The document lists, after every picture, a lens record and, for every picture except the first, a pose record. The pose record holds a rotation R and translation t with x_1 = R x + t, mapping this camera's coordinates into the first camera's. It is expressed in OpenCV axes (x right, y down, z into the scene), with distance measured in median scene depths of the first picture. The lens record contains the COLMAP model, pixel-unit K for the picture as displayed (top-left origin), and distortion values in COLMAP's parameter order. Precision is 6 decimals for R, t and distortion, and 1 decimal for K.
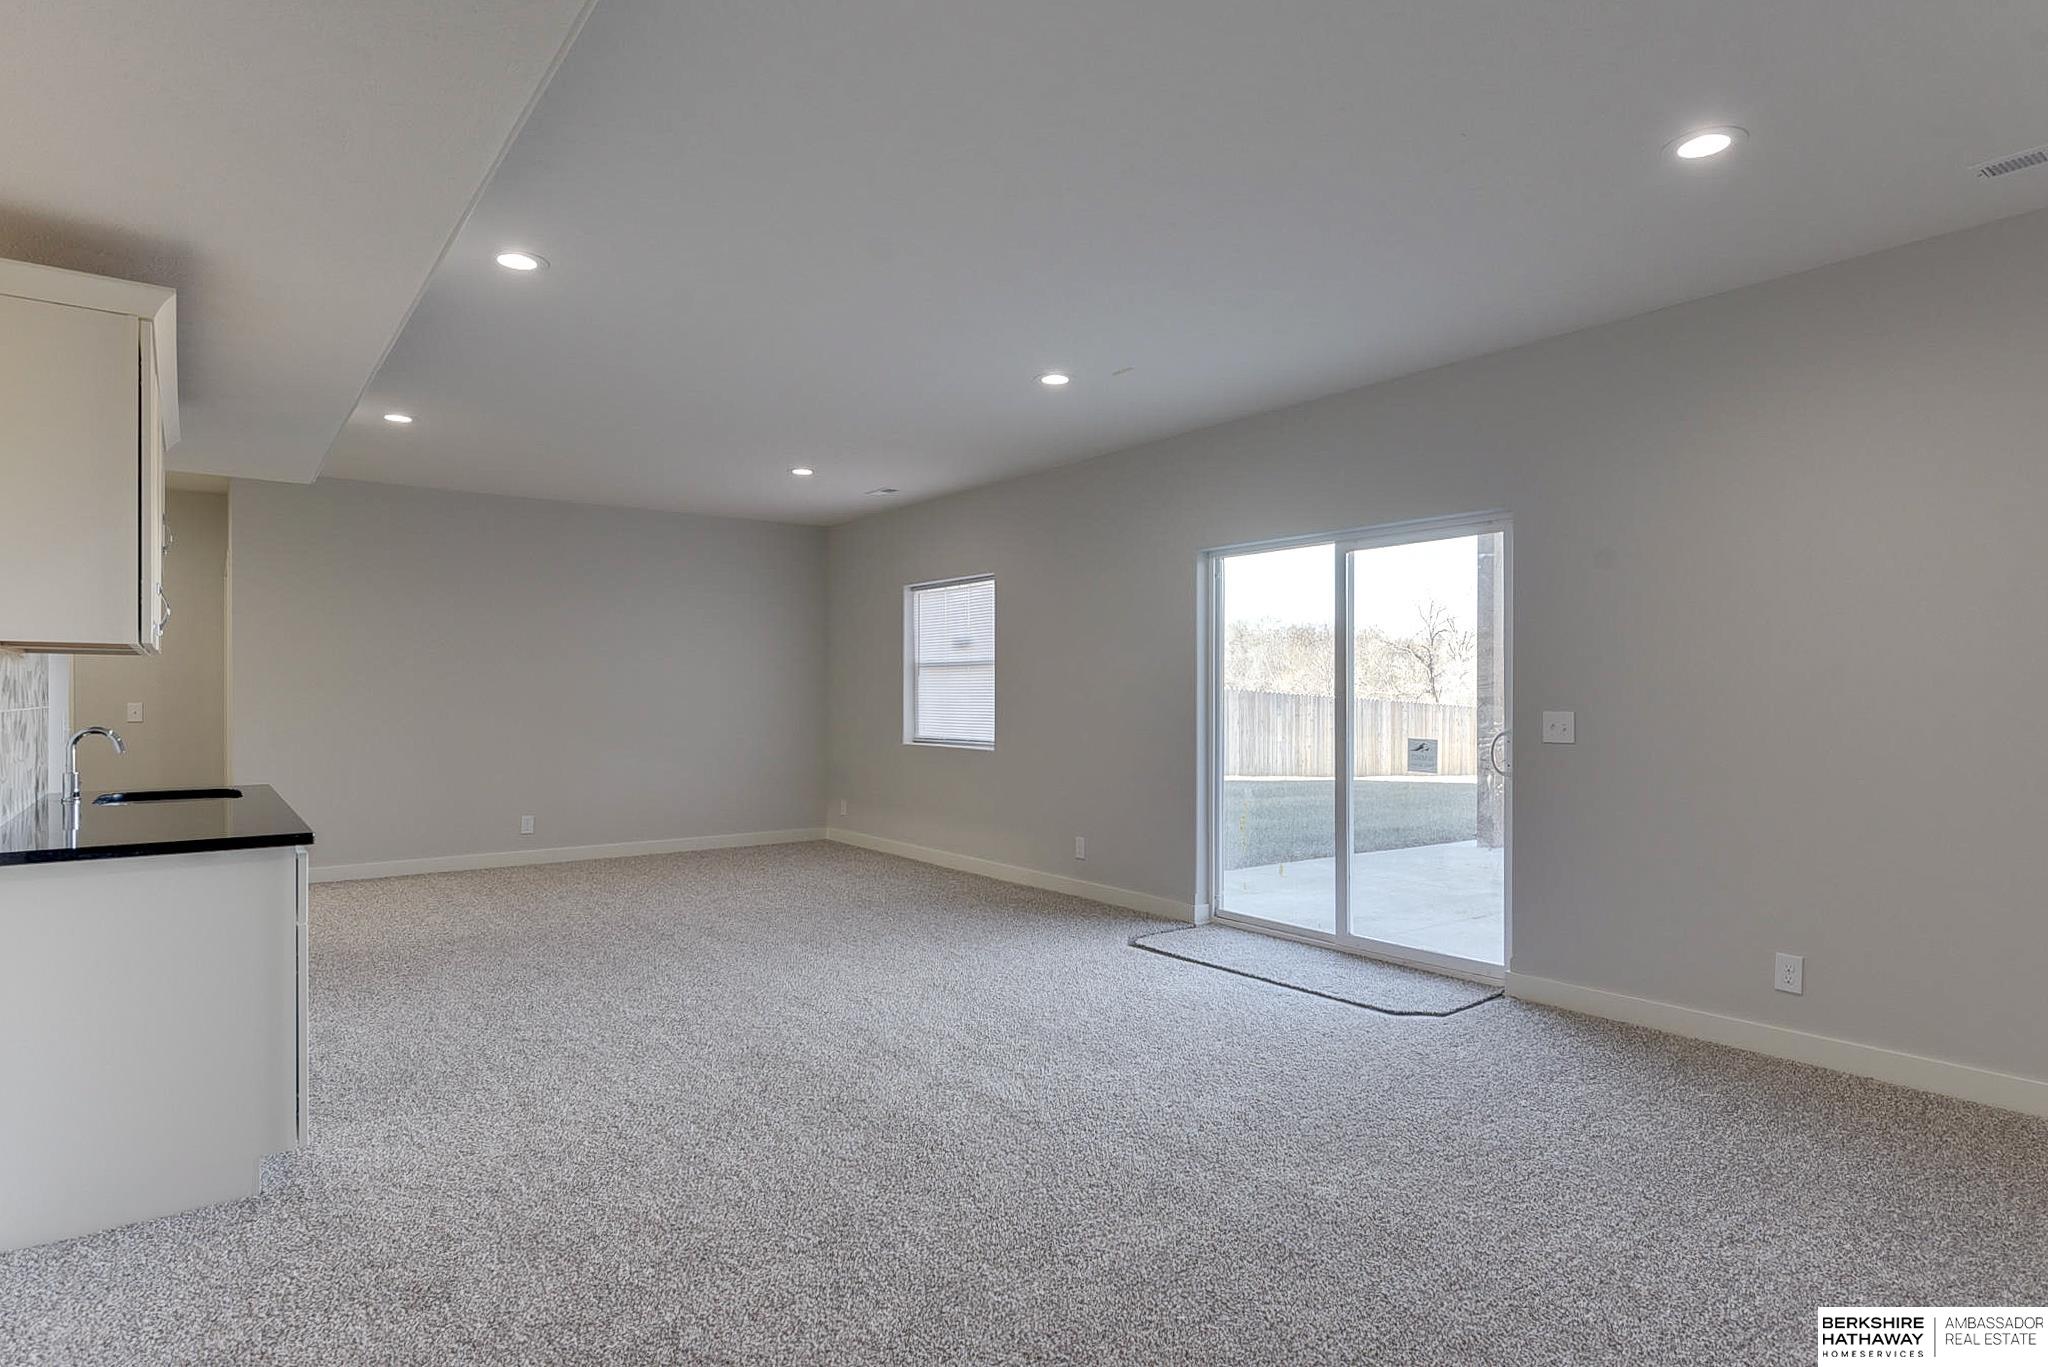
lens RADIAL K [[1112.1, 0, 1024.0], [0, 1112.1, 683.5], [0, 0, 1]] dist [-0.001619, -0.000334]
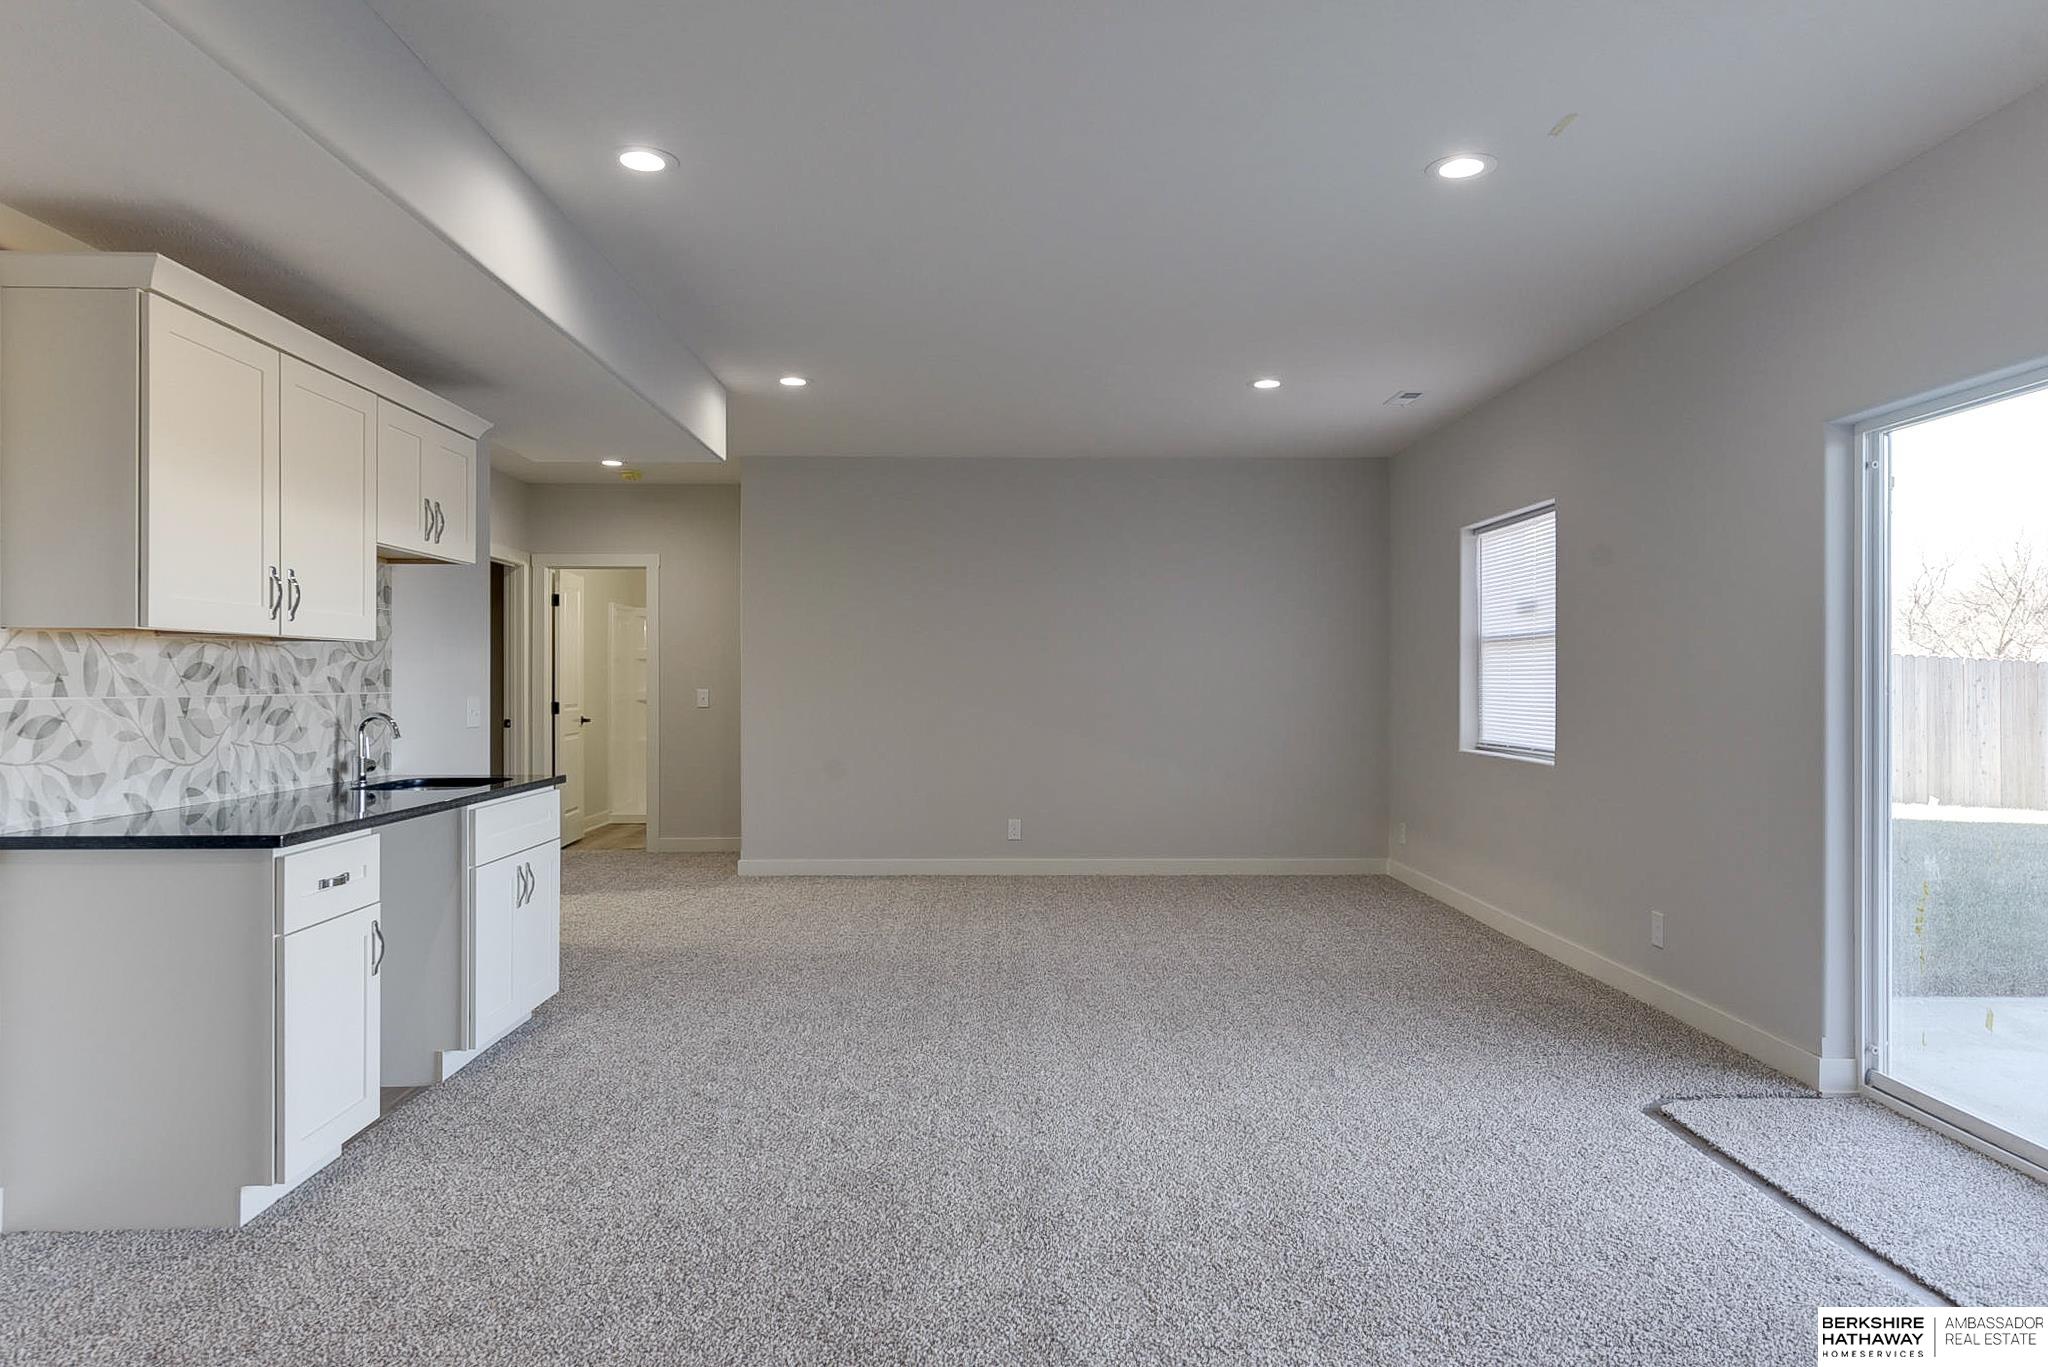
lens RADIAL K [[1285.6, 0, 1024.0], [0, 1285.6, 683.5], [0, 0, 1]] dist [0.002573, 0.000328]
pose [[0.809072, 0.000835, -0.587709, 0.176819], [0.006213, 0.999931, 0.009974, 0.001557], [0.587677, -0.011721, 0.809011, 0.202060]]
